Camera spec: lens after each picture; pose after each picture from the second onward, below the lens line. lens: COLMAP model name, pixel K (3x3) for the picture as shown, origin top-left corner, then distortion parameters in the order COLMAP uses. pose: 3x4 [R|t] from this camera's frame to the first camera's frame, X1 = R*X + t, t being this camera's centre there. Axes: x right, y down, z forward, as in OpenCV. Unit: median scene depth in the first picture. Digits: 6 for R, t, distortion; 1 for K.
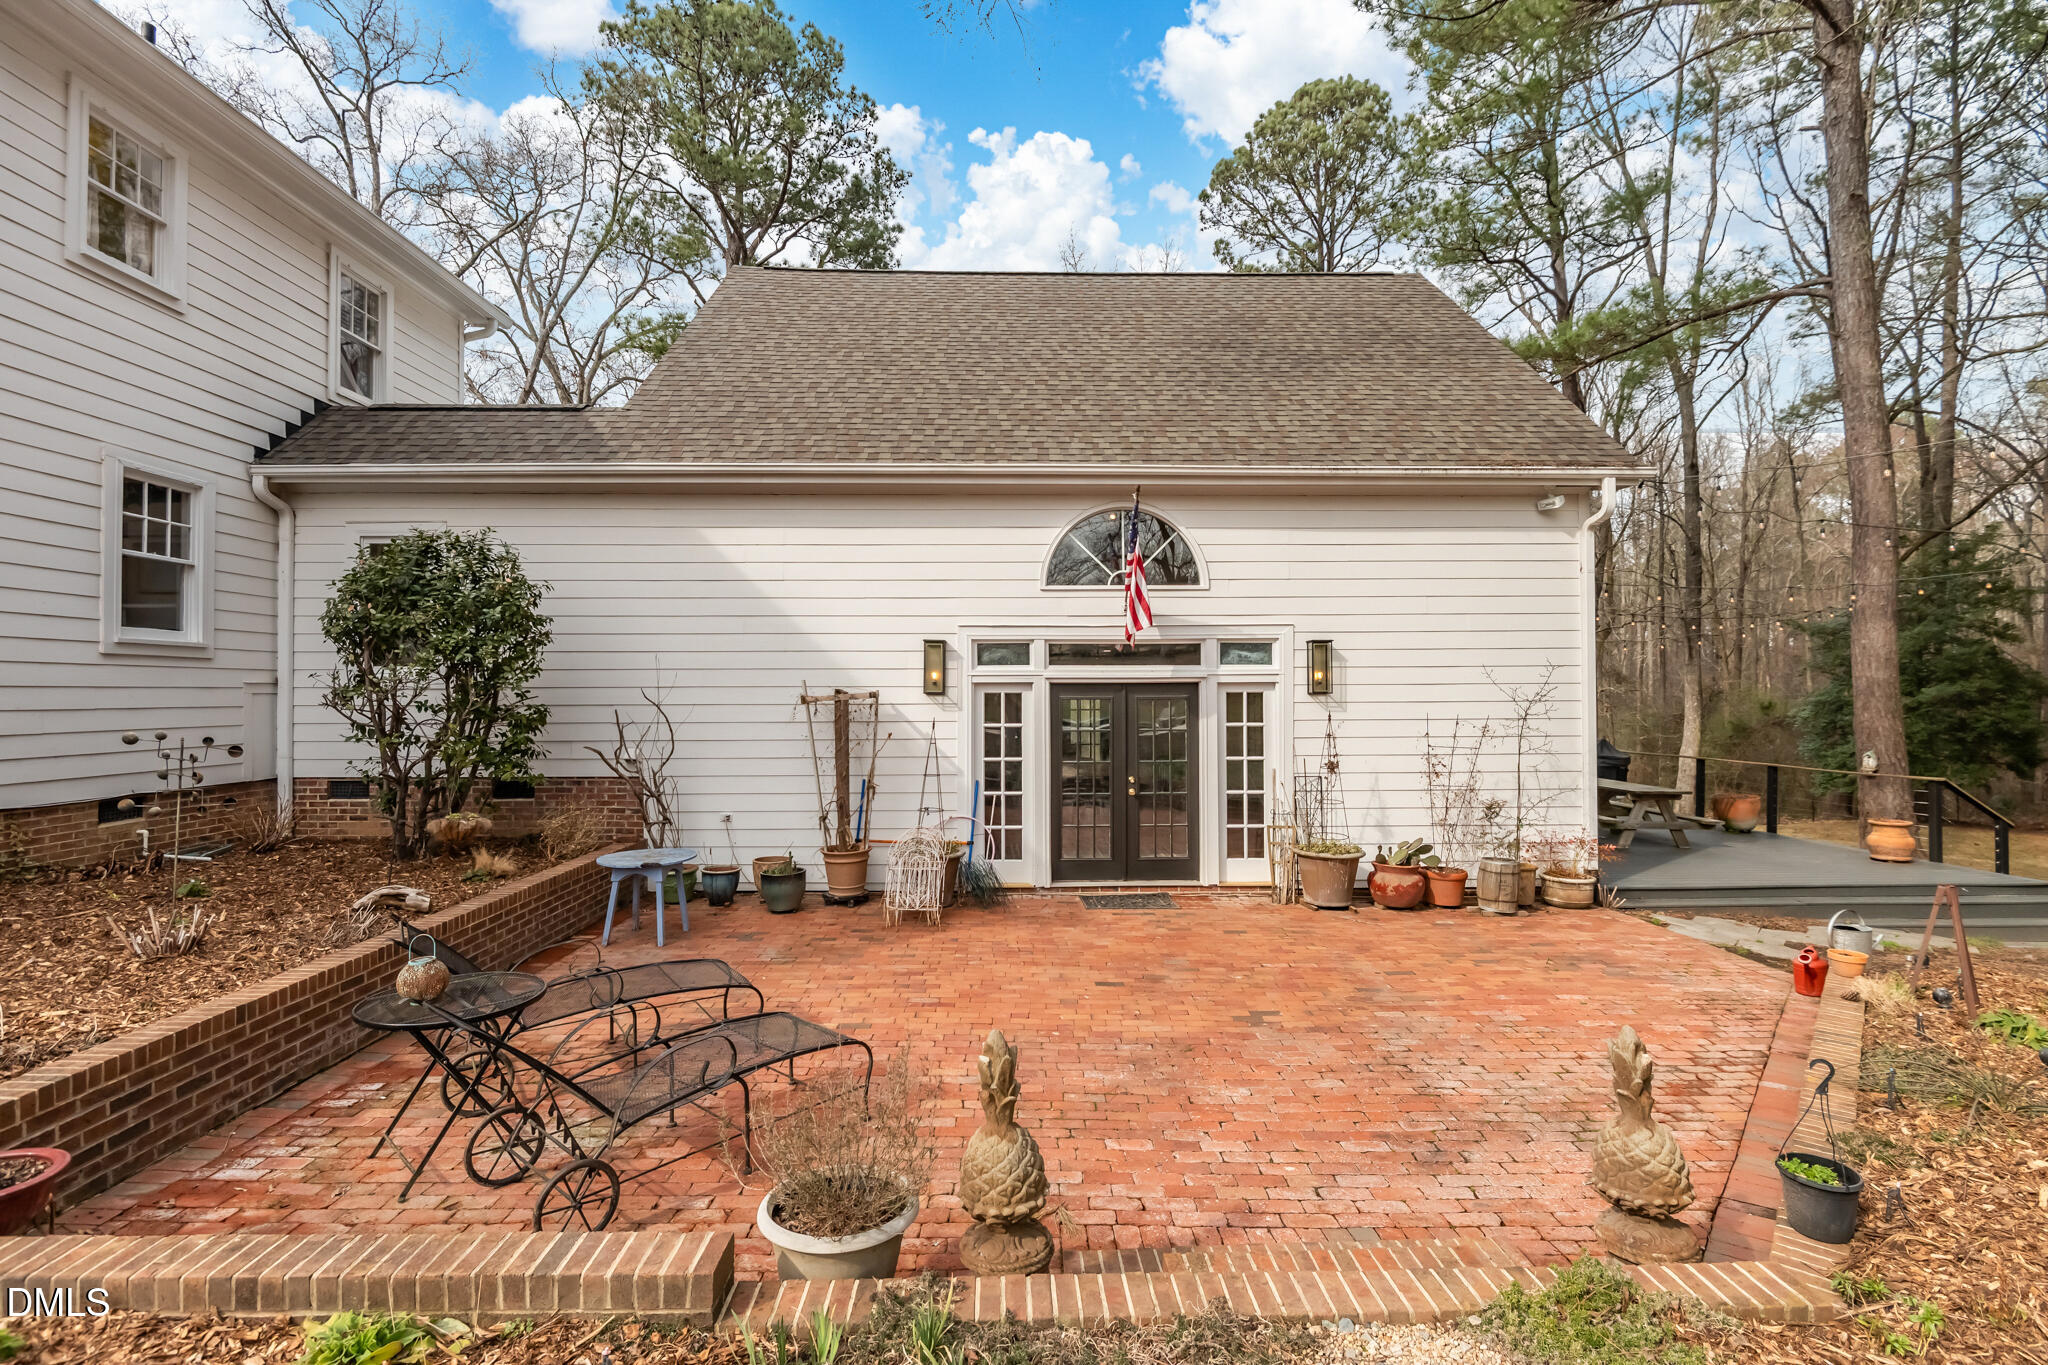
lens RADIAL K [[932.6, 0, 1030.0], [0, 932.6, 676.3], [0, 0, 1]] dist [-0.004790, -0.000230]
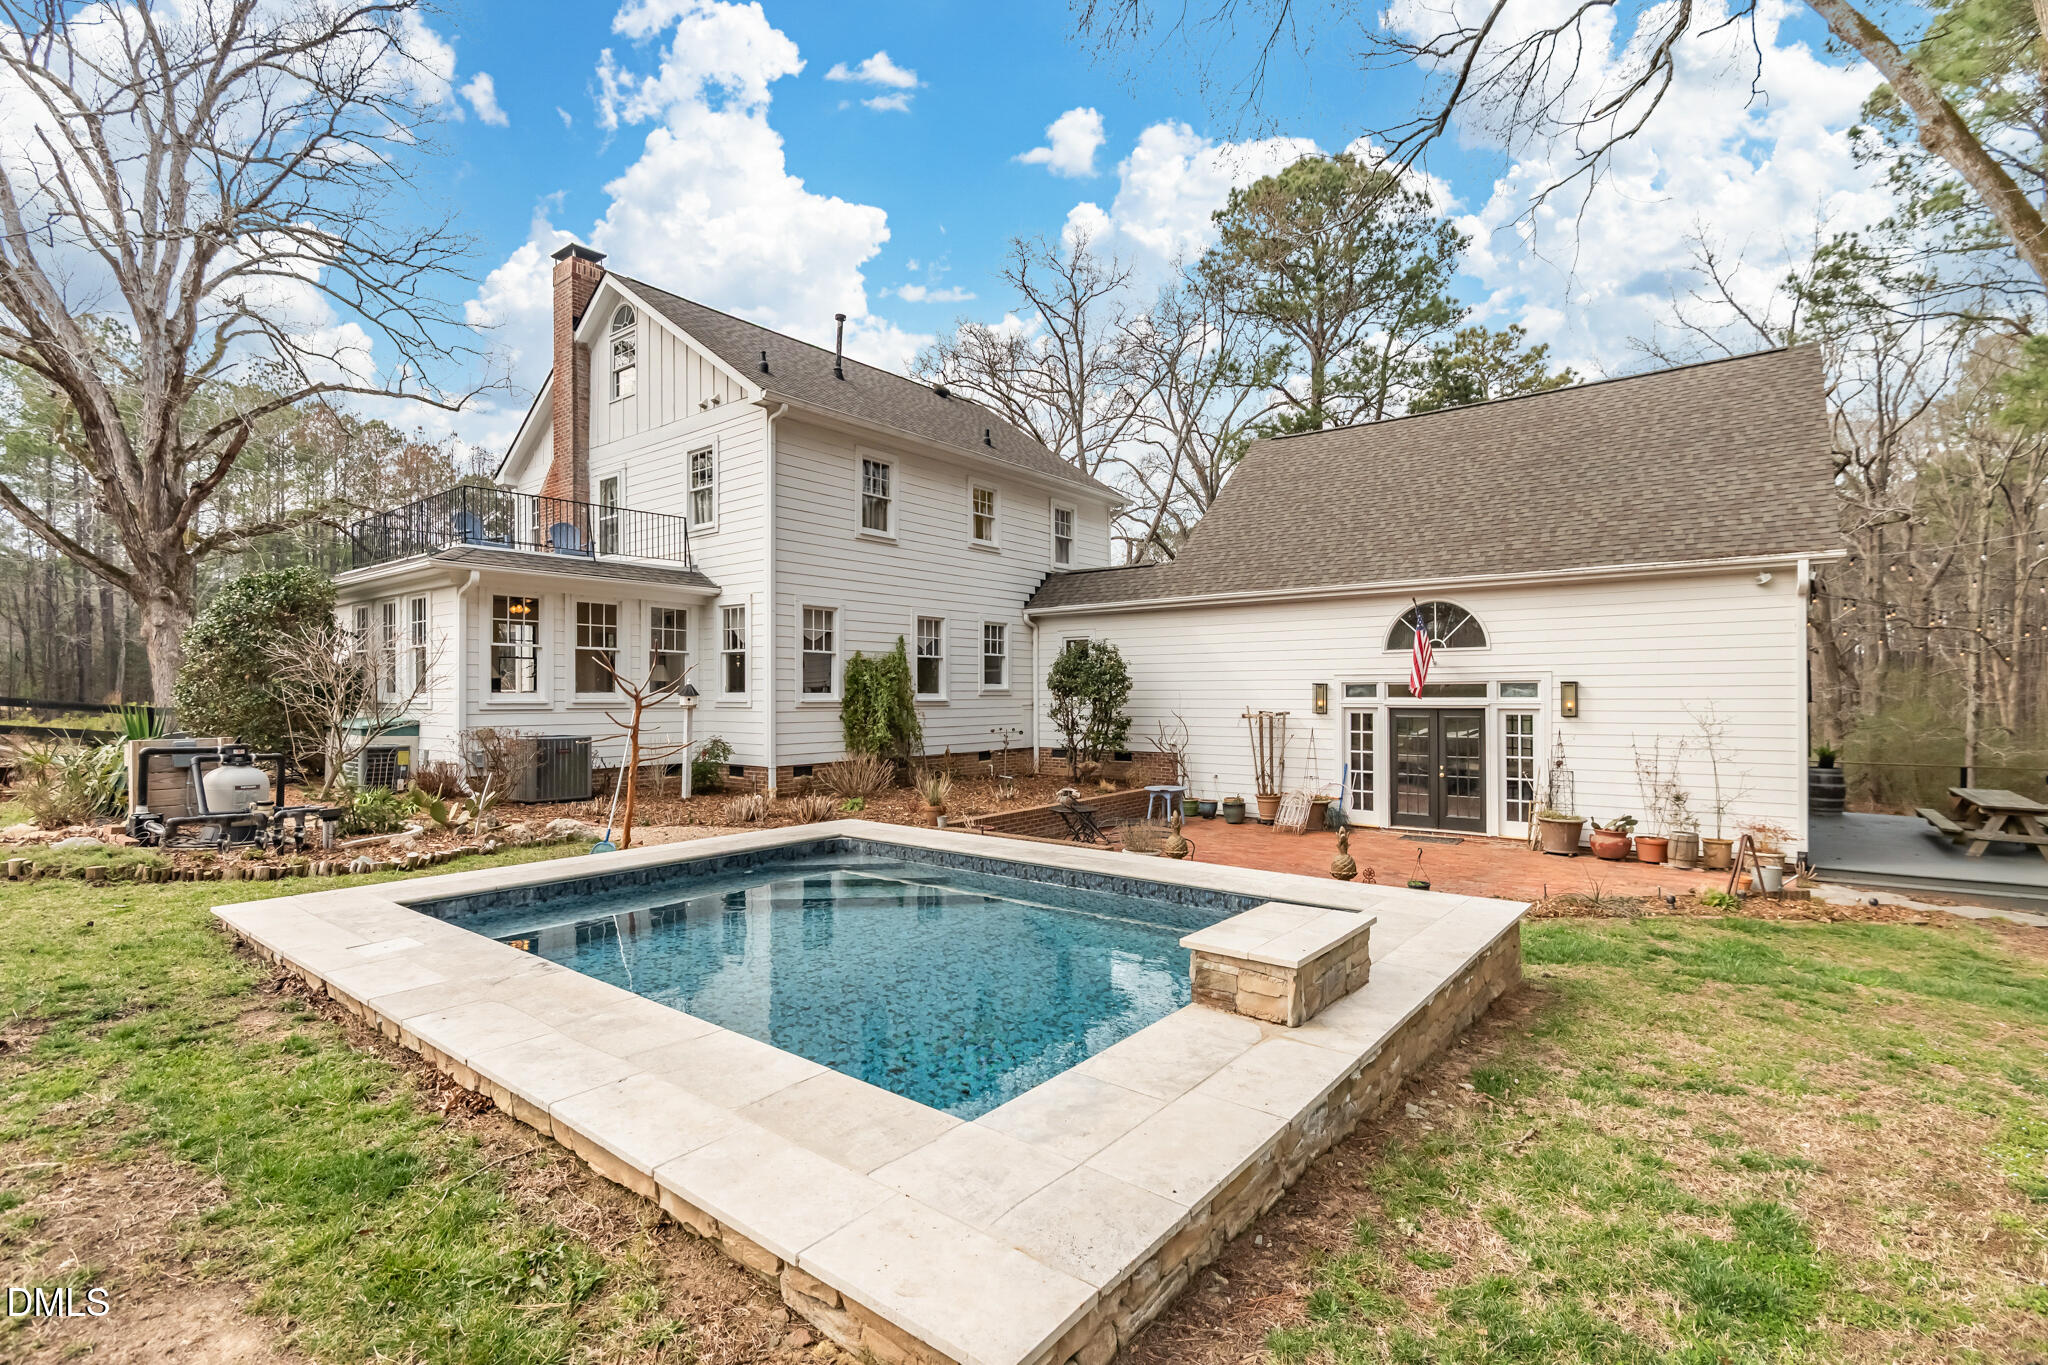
lens RADIAL K [[932.6, 0, 1025.3], [0, 932.6, 686.7], [0, 0, 1]] dist [-0.004790, -0.000230]
pose [[0.768143, -0.005616, -0.640254, 0.604574], [0.013320, 0.999885, 0.007211, -0.052699], [0.640140, -0.014067, 0.768129, -0.727207]]
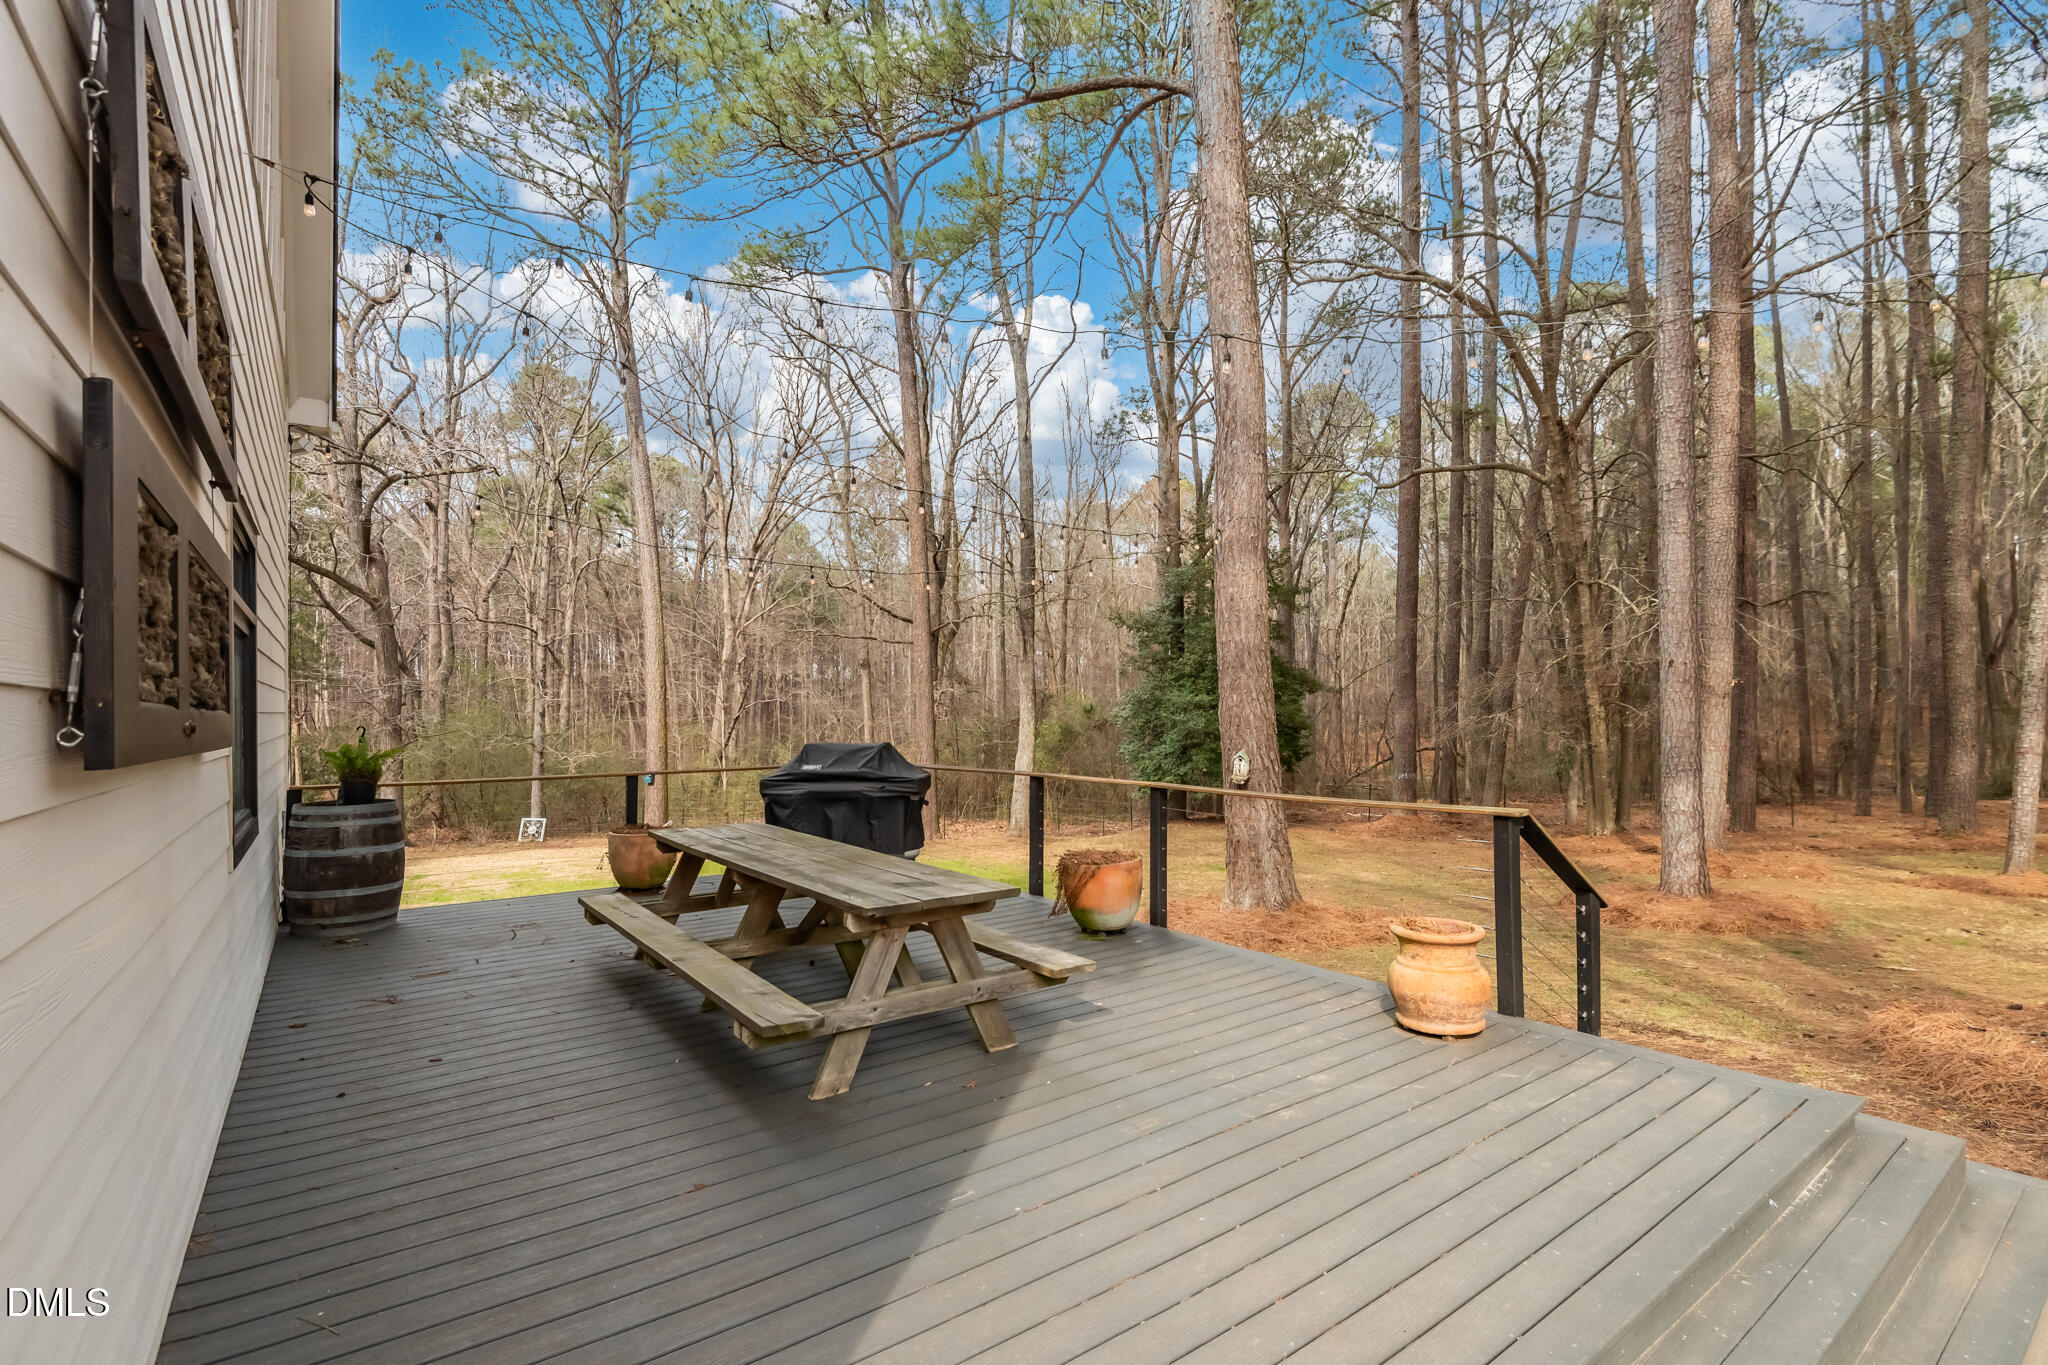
lens RADIAL K [[932.6, 0, 1023.1], [0, 932.6, 703.3], [0, 0, 1]] dist [-0.004790, -0.000230]
pose [[0.817400, -0.007069, 0.576027, 0.653085], [0.002744, 0.999961, 0.008377, 0.068707], [-0.576064, -0.005267, 0.817388, 0.913166]]
